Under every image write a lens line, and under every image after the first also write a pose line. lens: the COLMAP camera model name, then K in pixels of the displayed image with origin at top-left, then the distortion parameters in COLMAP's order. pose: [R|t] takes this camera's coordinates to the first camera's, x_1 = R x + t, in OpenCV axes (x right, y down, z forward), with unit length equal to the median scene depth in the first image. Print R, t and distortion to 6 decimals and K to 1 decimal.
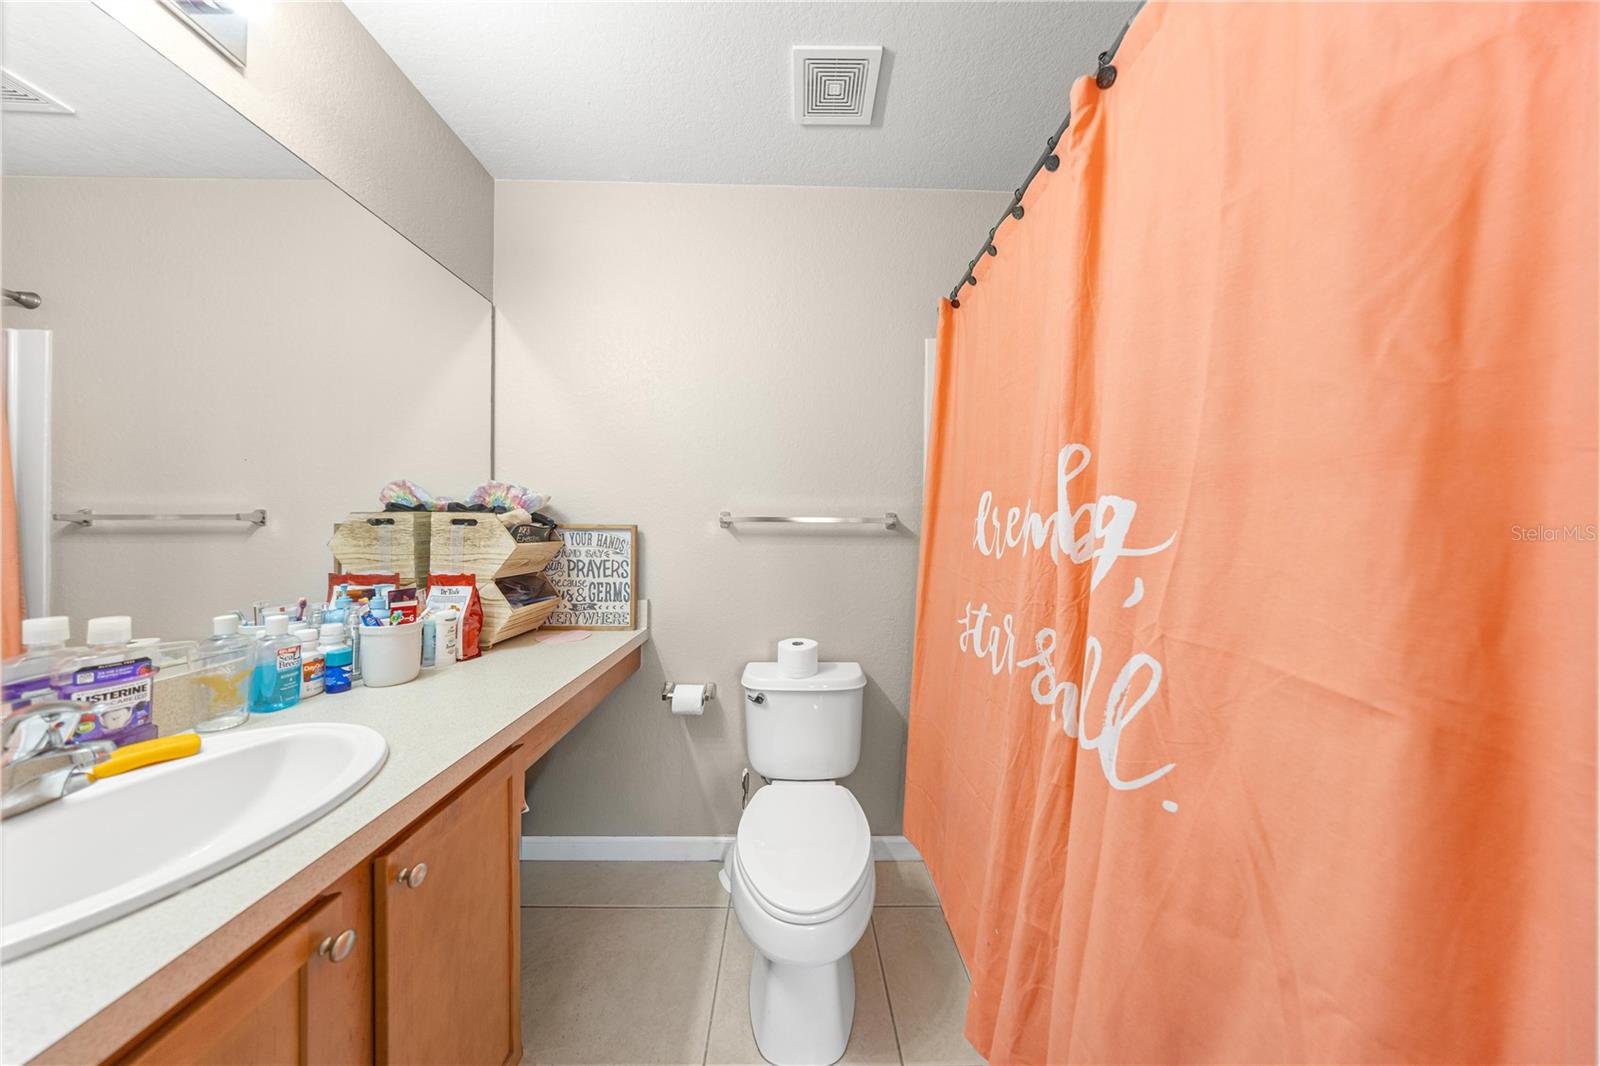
lens RADIAL K [[468.1, 0, 798.1], [0, 468.1, 532.1], [0, 0, 1]] dist [0.001919, -0.000244]
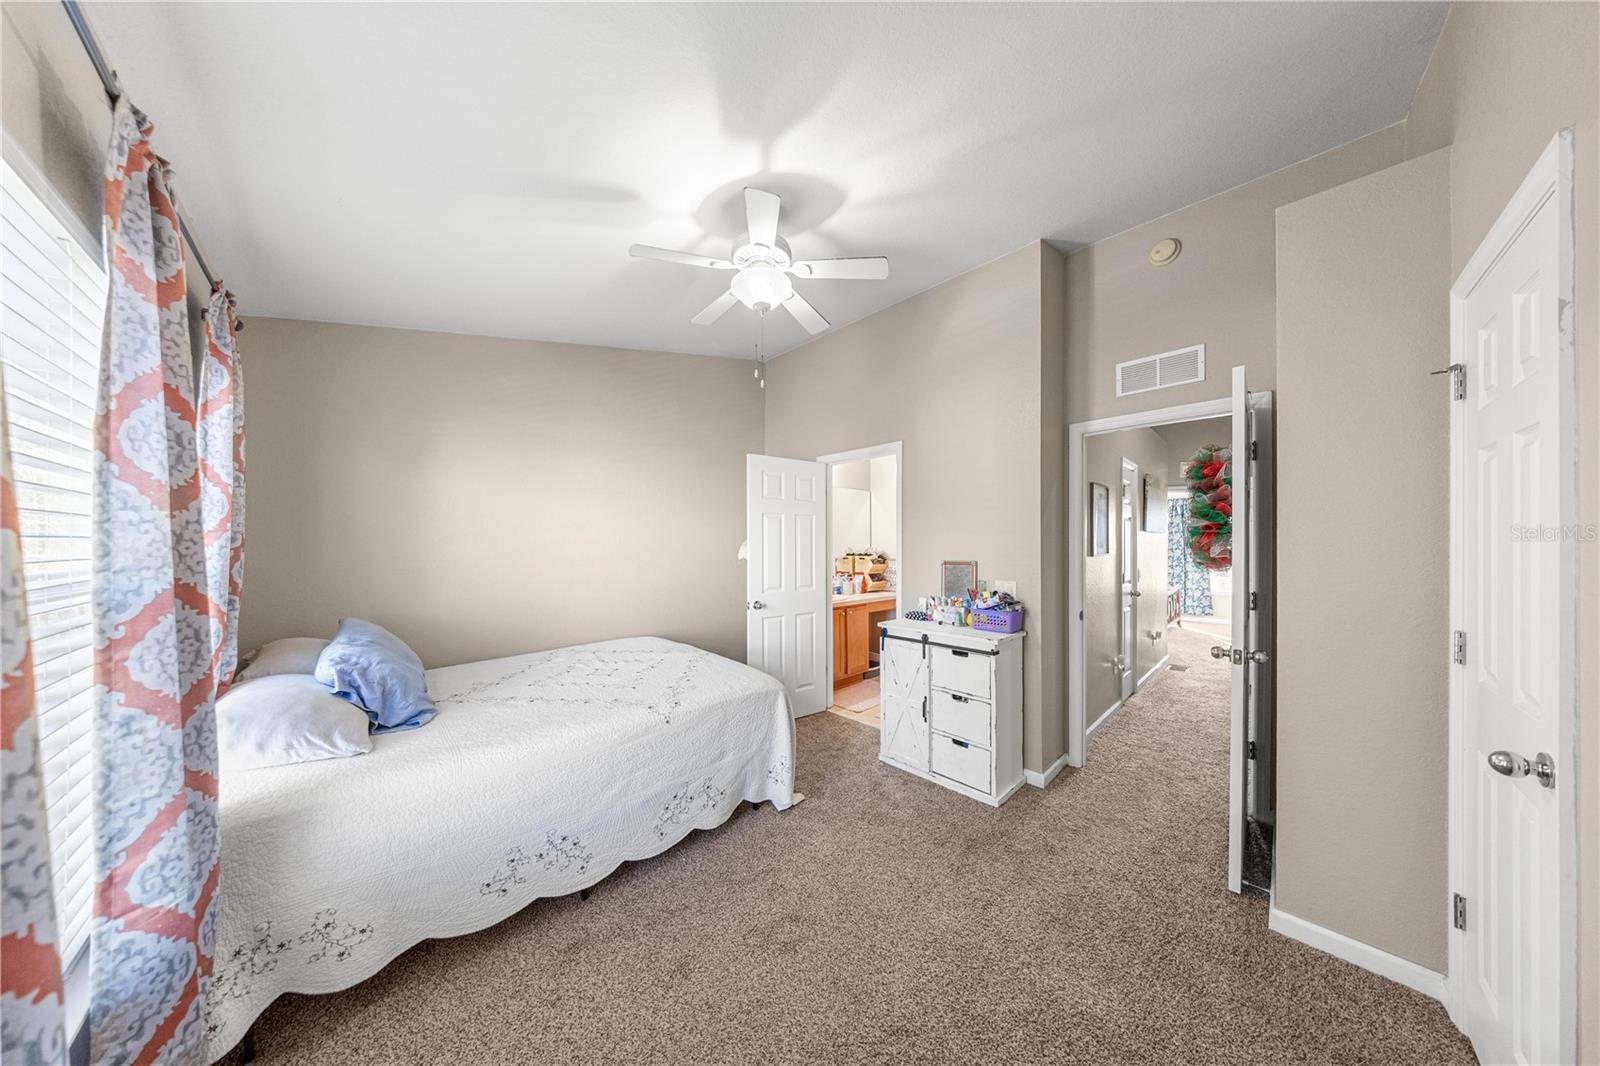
lens RADIAL K [[468.1, 0, 802.8], [0, 468.1, 544.5], [0, 0, 1]] dist [0.001919, -0.000244]
pose [[0.695600, -0.001507, -0.718428, 1.664252], [-0.006644, 0.999942, -0.008530, -0.098387], [0.718399, 0.010707, 0.695549, -1.967660]]
